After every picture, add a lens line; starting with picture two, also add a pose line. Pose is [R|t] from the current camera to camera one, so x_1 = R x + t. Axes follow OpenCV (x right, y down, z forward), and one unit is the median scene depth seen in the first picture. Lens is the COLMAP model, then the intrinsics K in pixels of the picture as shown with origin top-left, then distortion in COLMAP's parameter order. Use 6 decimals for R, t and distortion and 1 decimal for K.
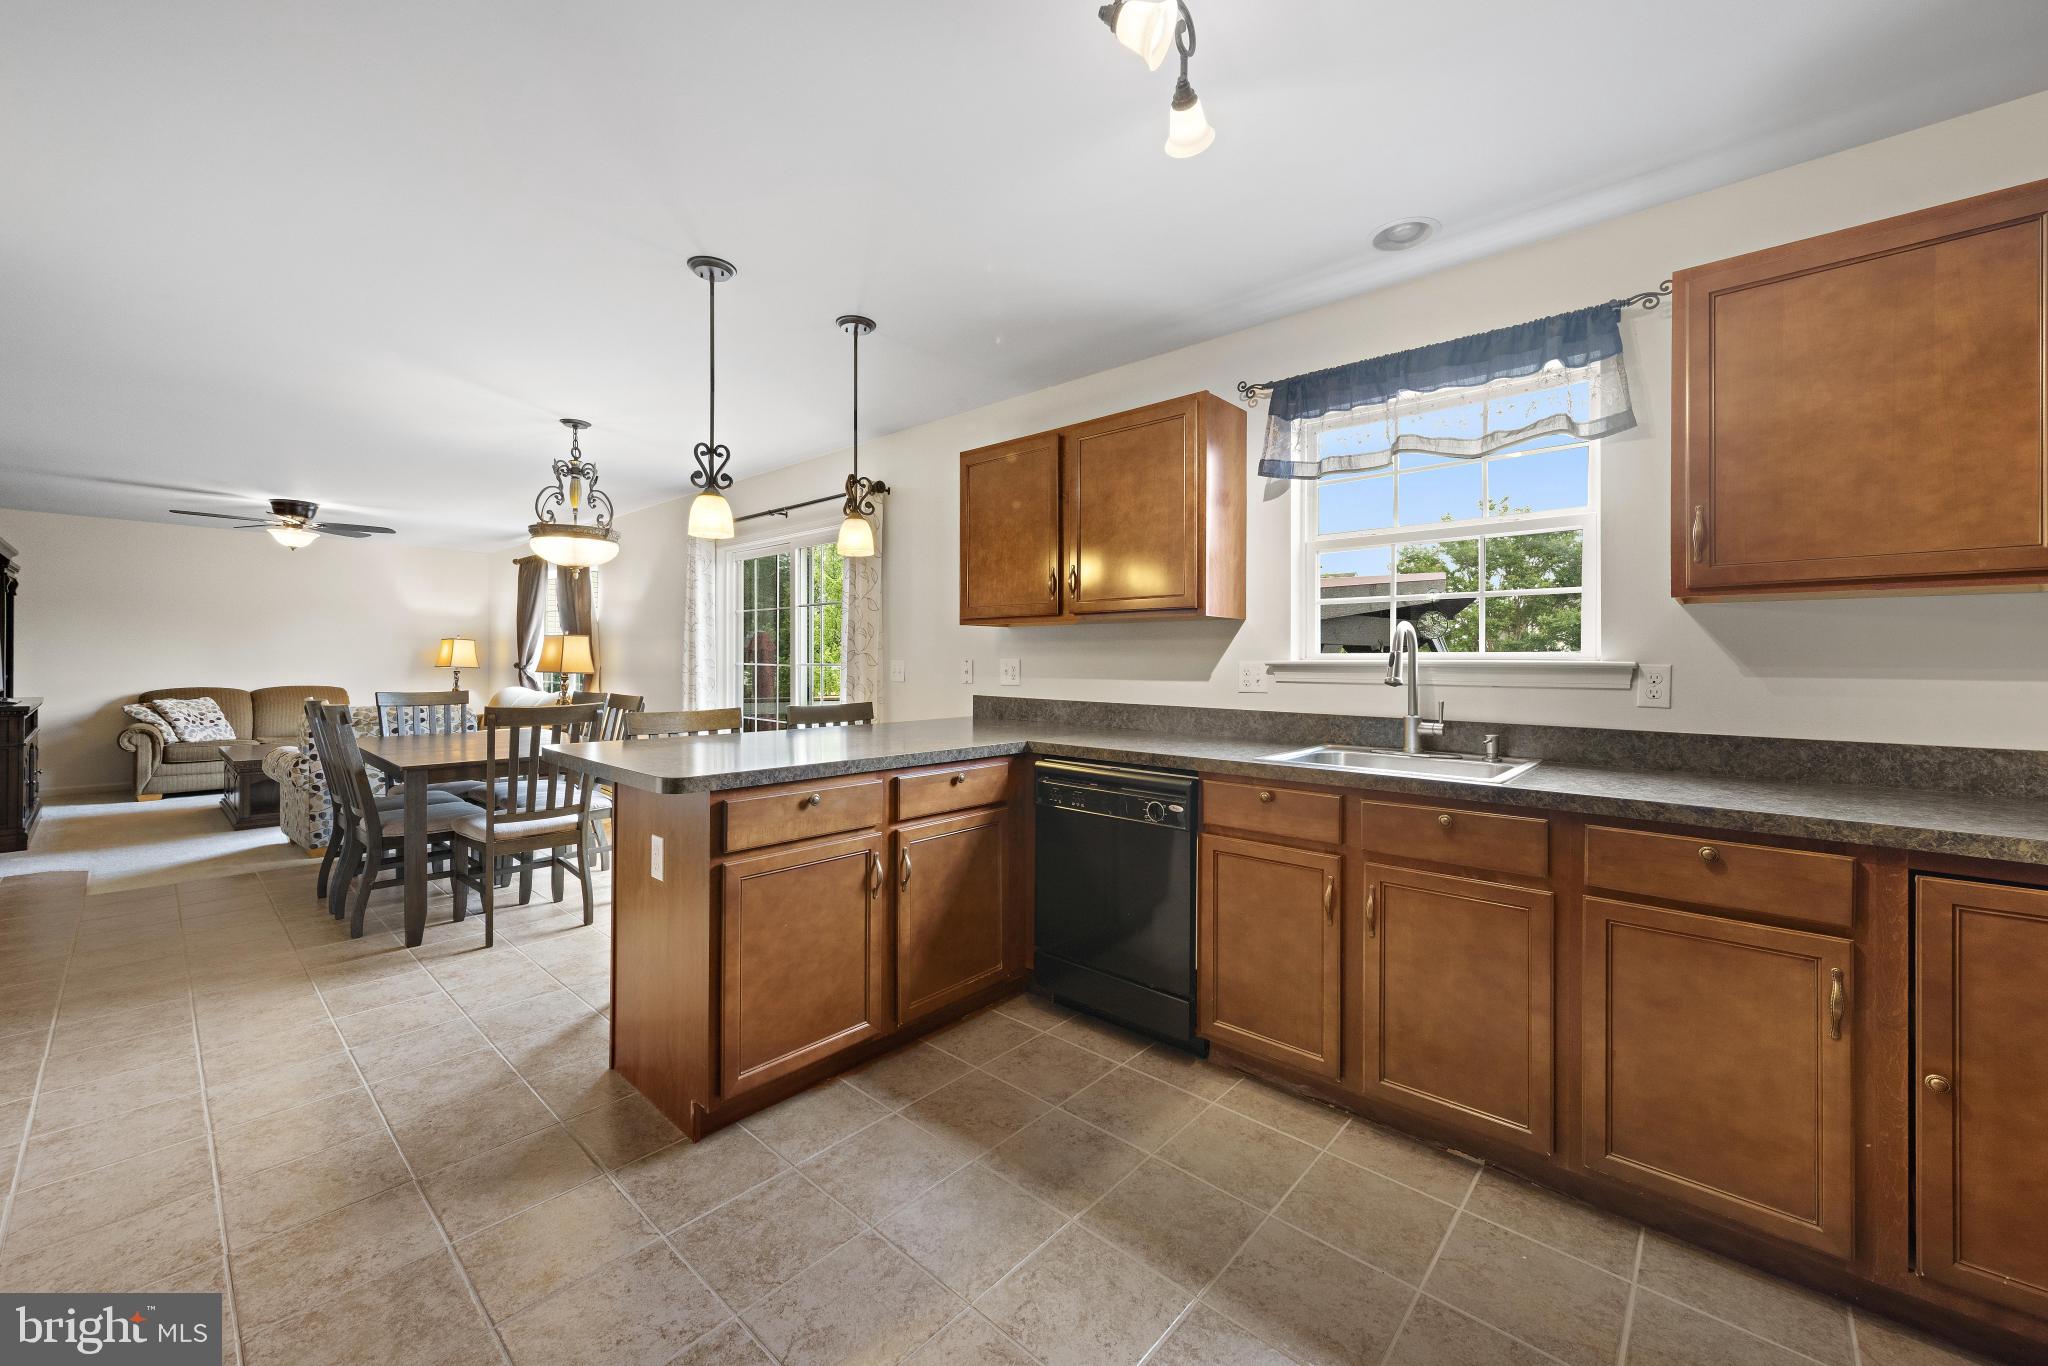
lens RADIAL K [[794.5, 0, 1032.1], [0, 794.5, 659.2], [0, 0, 1]] dist [0.008425, 0.000533]
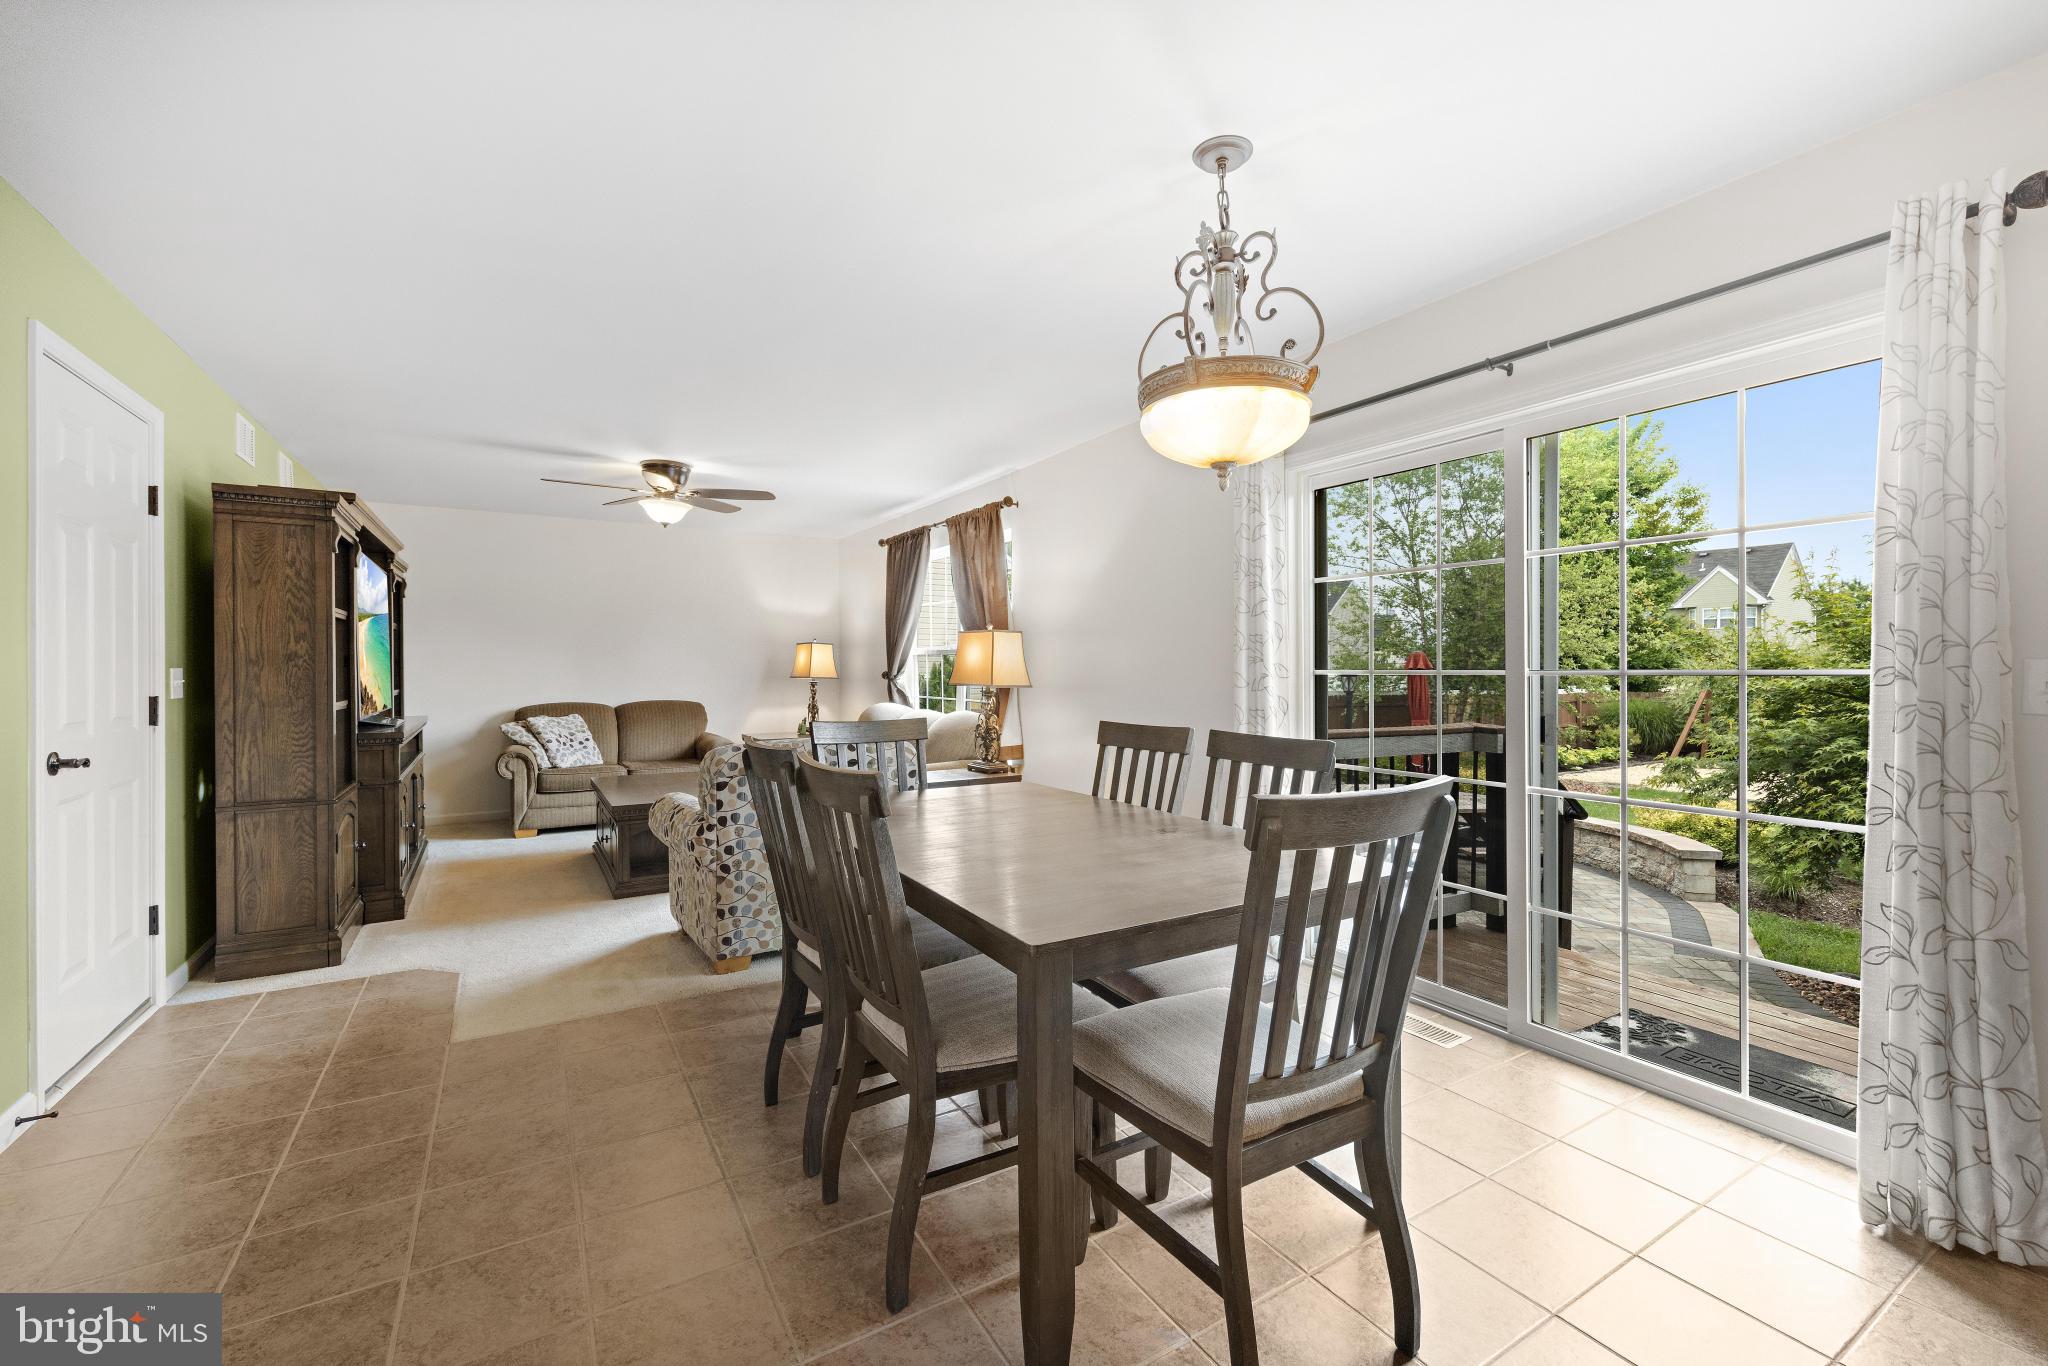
lens RADIAL K [[834.5, 0, 1027.1], [0, 834.5, 674.5], [0, 0, 1]] dist [0.001095, 0.000323]
pose [[0.957913, -0.005478, -0.287006, -0.337044], [0.008365, 0.999926, 0.008834, 0.001256], [0.286936, -0.010863, 0.957888, 0.308867]]
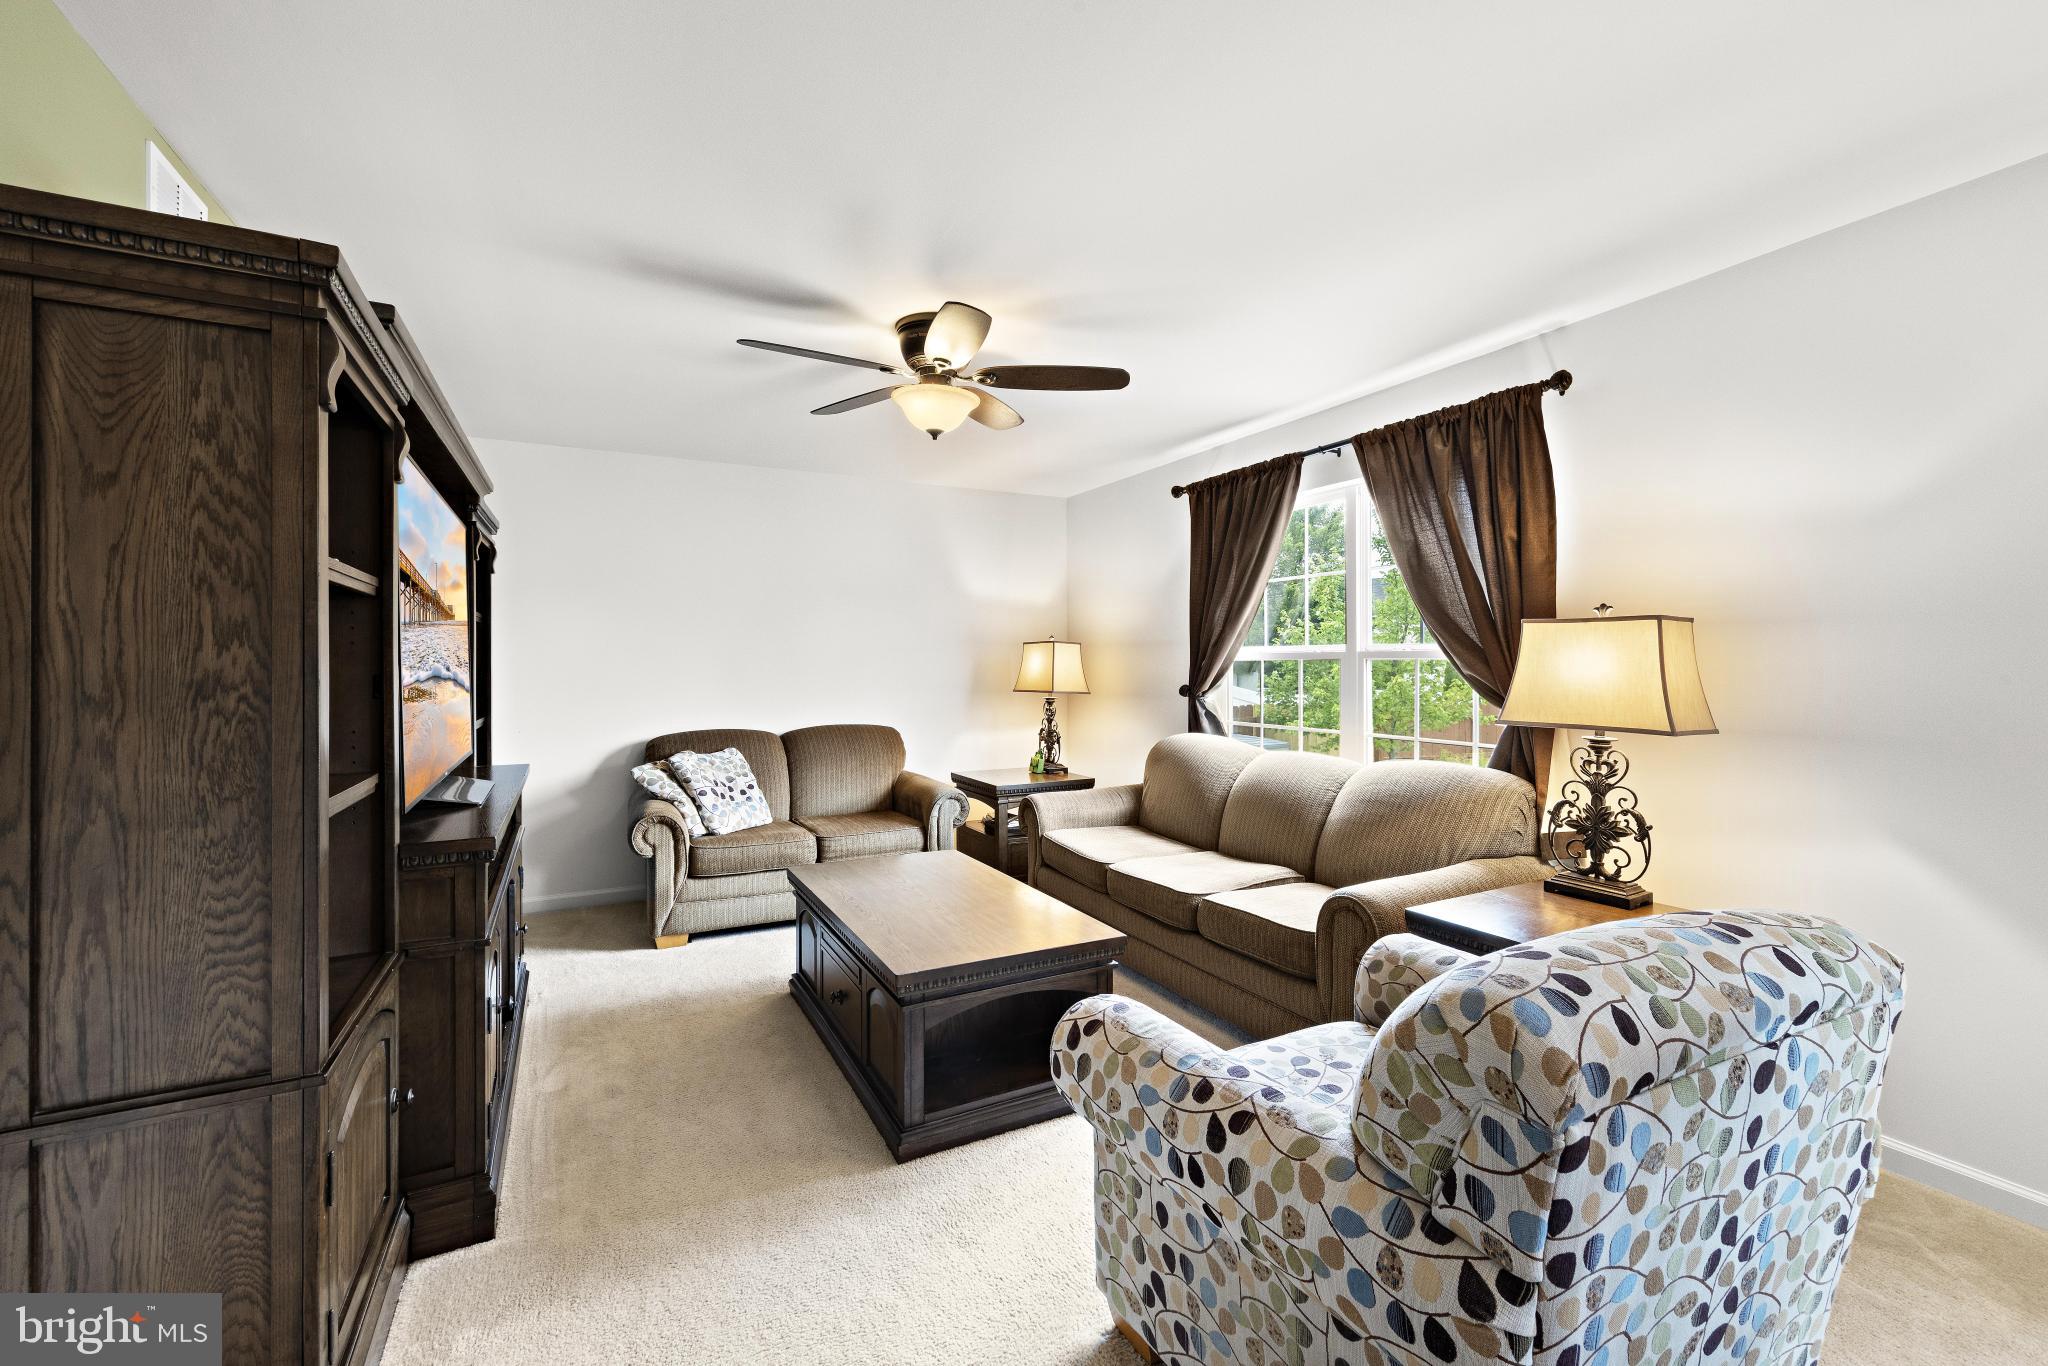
lens RADIAL K [[834.5, 0, 1025.5], [0, 834.5, 667.1], [0, 0, 1]] dist [0.001095, 0.000323]
pose [[0.936177, -0.006961, -0.351461, -0.671850], [0.008511, 0.999960, 0.002866, -0.012055], [0.351427, -0.005674, 0.936198, 0.554293]]
